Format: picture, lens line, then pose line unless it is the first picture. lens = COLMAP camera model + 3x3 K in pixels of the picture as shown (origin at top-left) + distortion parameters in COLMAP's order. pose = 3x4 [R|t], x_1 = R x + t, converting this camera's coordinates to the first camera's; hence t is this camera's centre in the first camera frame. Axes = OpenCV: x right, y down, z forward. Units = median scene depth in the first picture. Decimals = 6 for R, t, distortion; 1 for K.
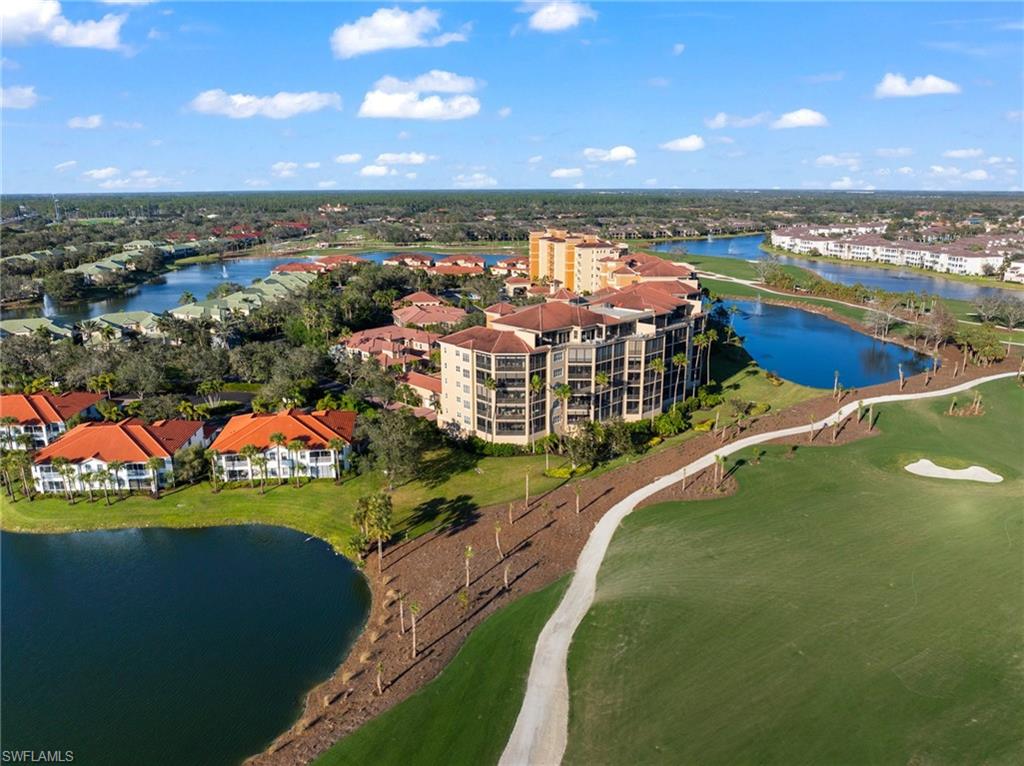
lens RADIAL K [[735.4, 0, 512.0], [0, 735.4, 383.0], [0, 0, 1]] dist [-0.012463, -0.009396]
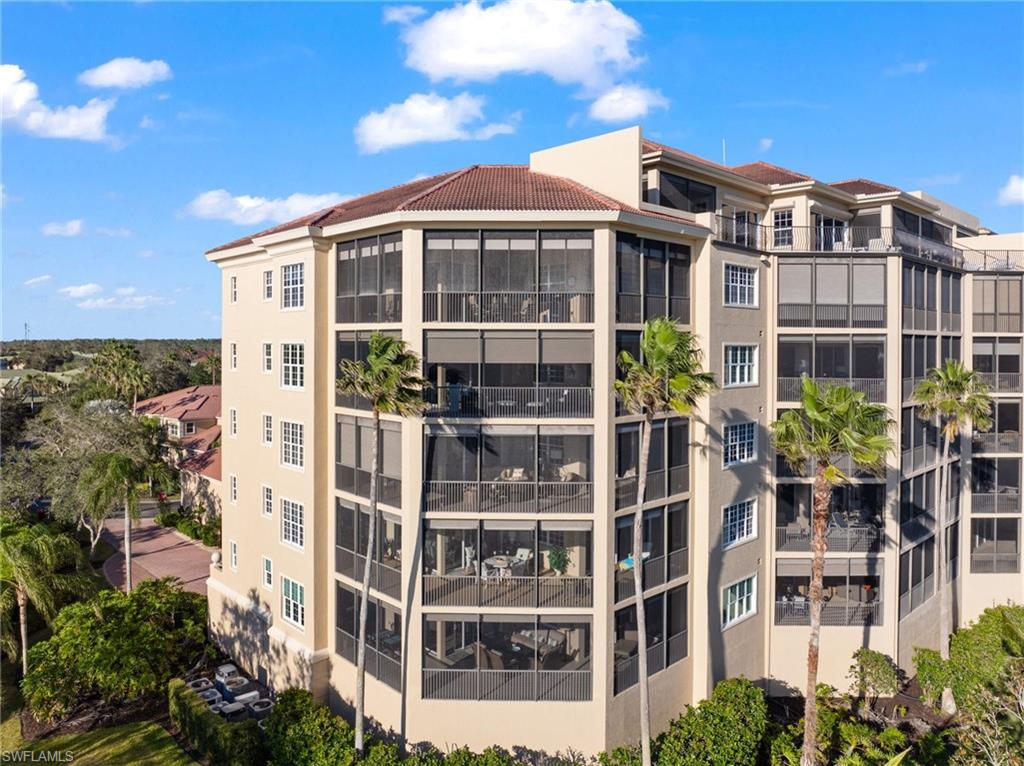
lens RADIAL K [[731.0, 0, 572.0], [0, 731.0, 386.7], [0, 0, 1]] dist [-0.003325, -0.001725]
pose [[0.999977, 0.006535, 0.001756, 0.004025], [-0.005957, 0.973318, -0.229383, 0.012026], [-0.003208, 0.229367, 0.973335, 0.251311]]
